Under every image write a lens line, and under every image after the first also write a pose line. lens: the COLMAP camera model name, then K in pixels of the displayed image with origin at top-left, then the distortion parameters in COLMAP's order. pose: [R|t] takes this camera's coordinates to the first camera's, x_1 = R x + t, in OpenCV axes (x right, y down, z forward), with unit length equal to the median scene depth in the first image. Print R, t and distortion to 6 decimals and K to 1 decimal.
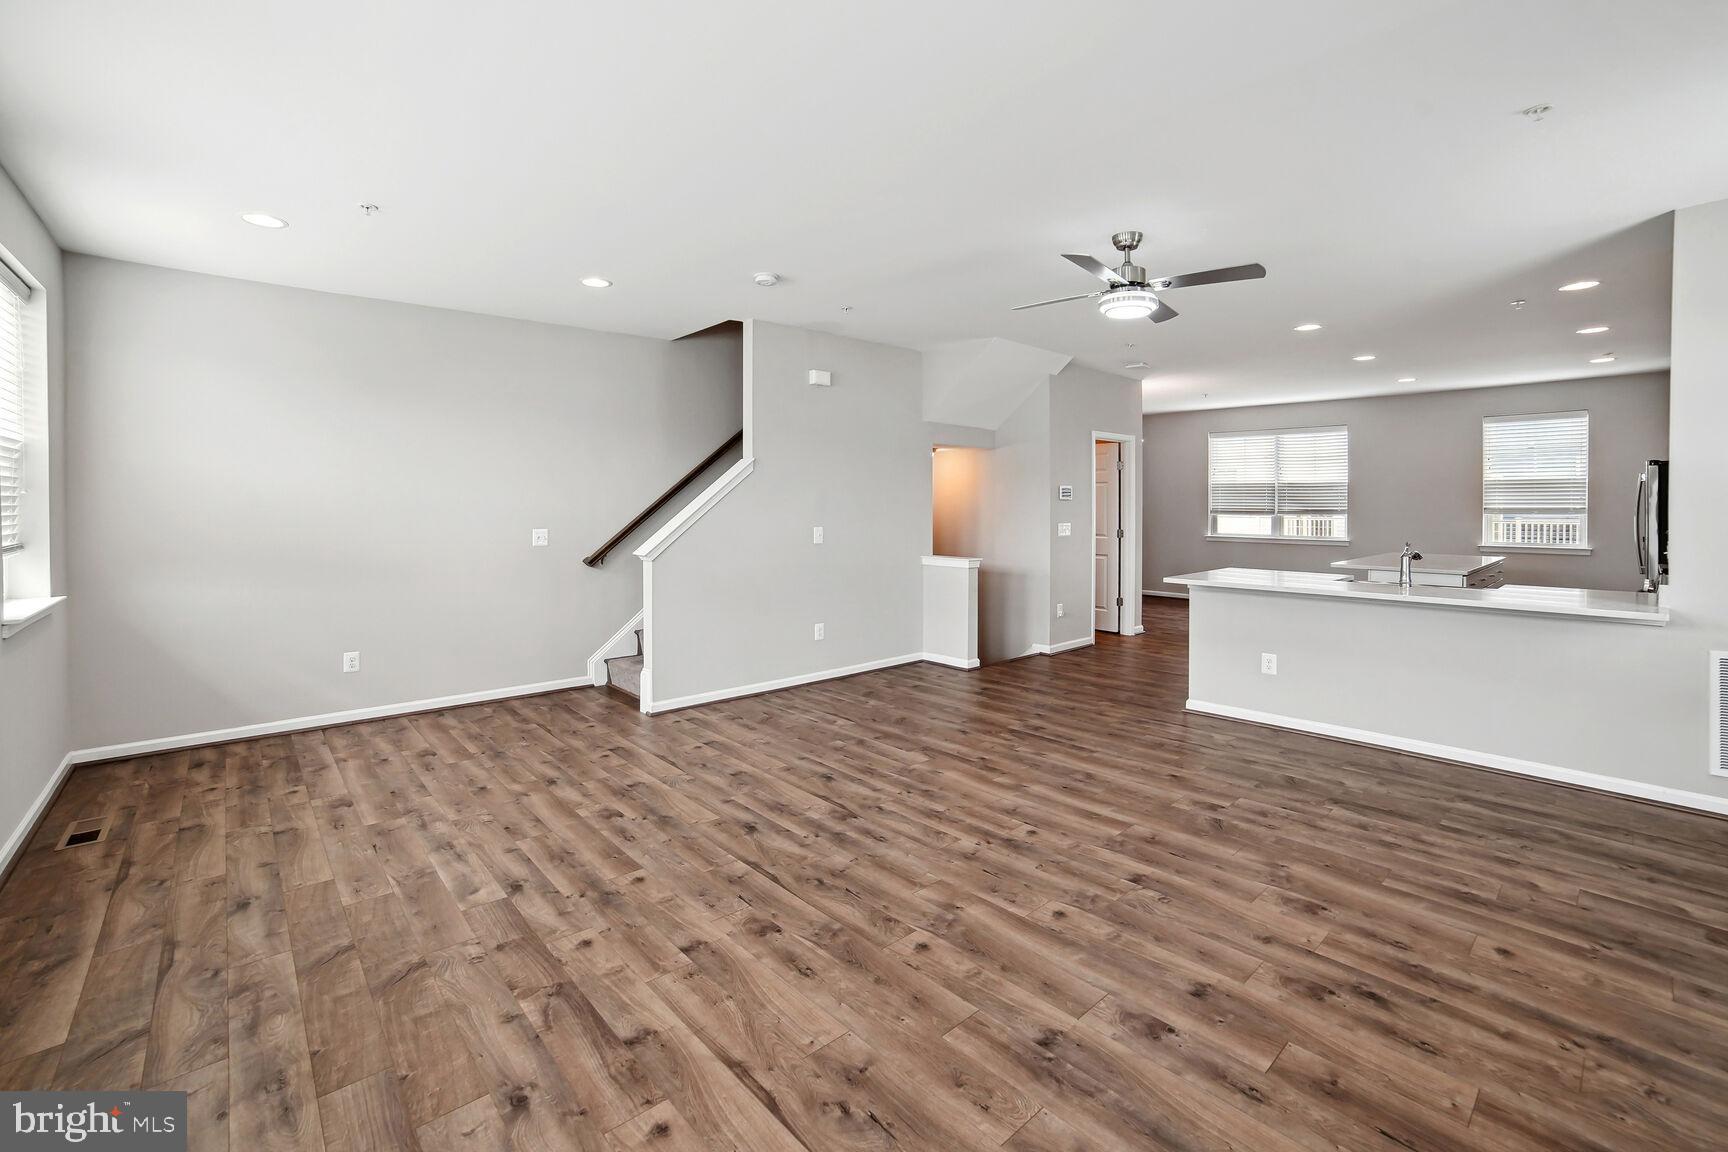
lens RADIAL K [[792.0, 0, 869.8], [0, 792.0, 540.3], [0, 0, 1]] dist [-0.040233, 0.020386]
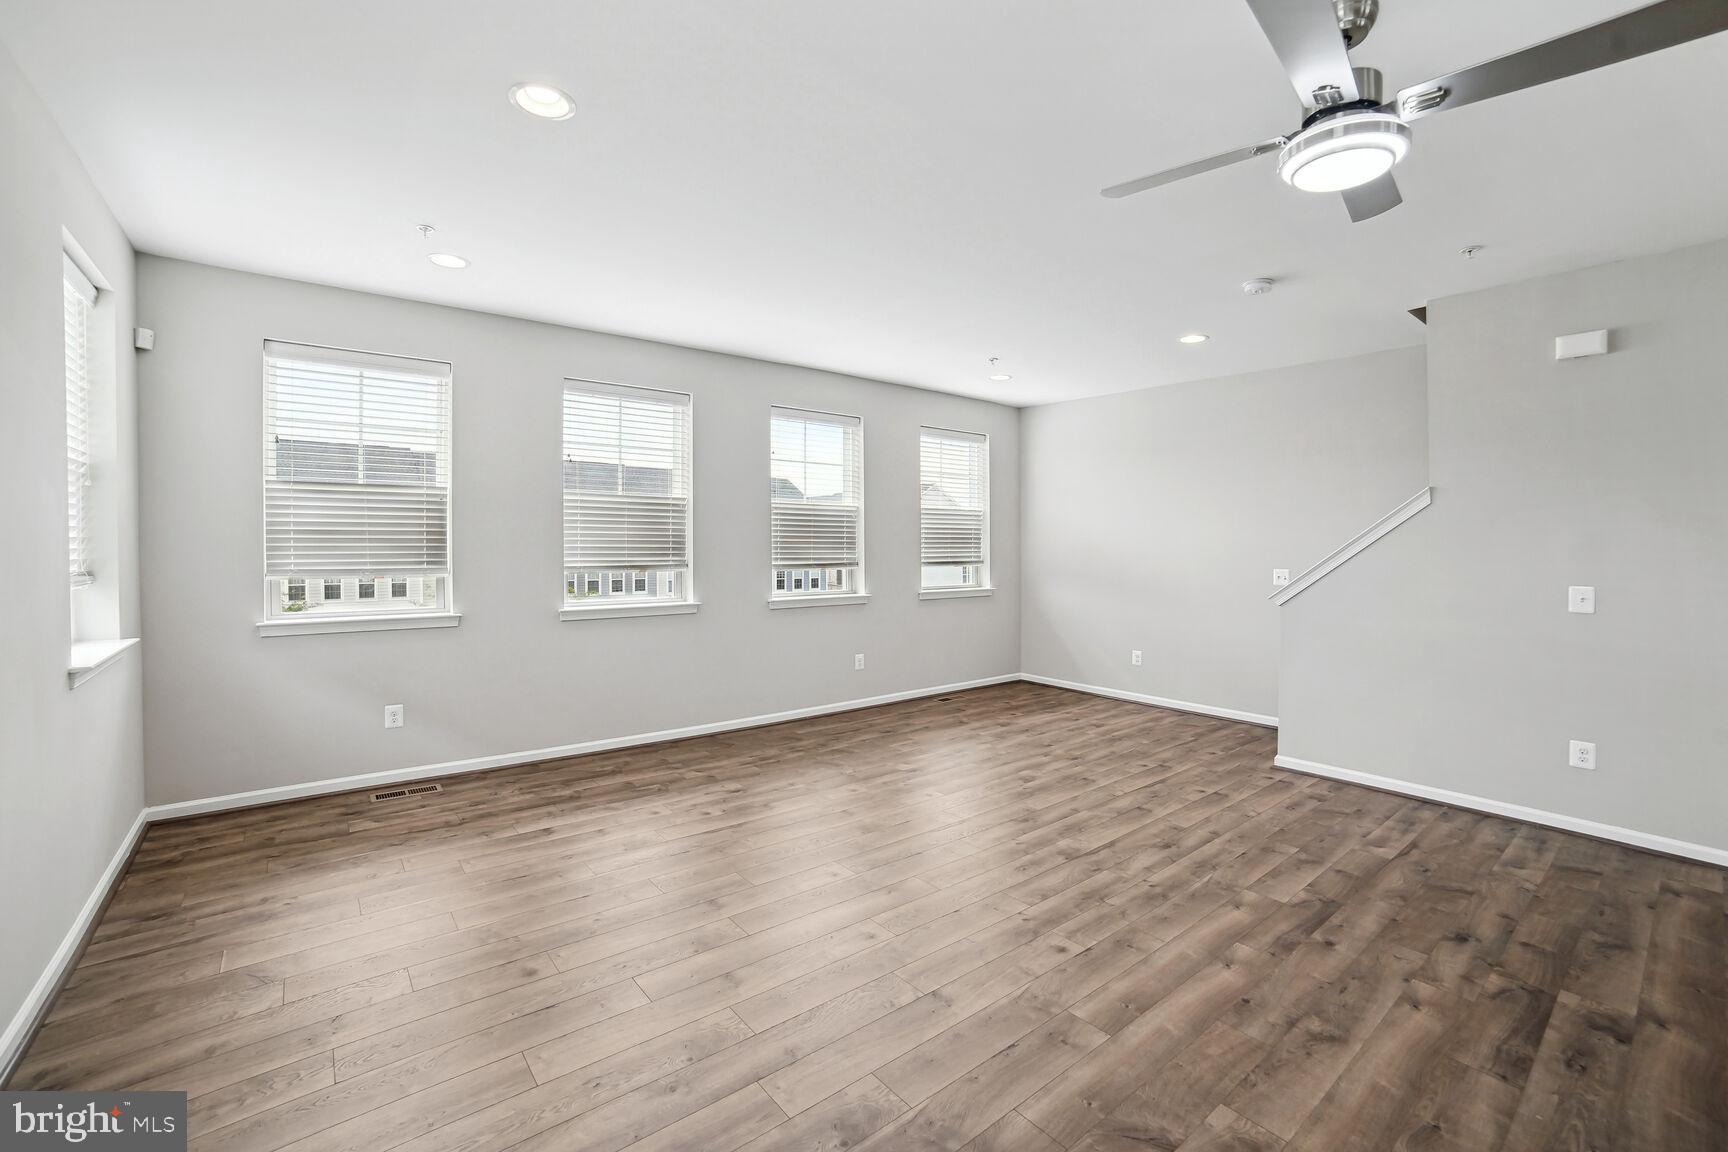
lens RADIAL K [[701.1, 0, 864.0], [0, 701.1, 576.0], [0, 0, 1]] dist [0.013881, 0.000155]
pose [[-0.082797, 0.027896, -0.996176, 0.849689], [-0.035889, 0.998876, 0.030955, -0.031663], [0.995920, 0.038314, -0.081702, 0.752120]]
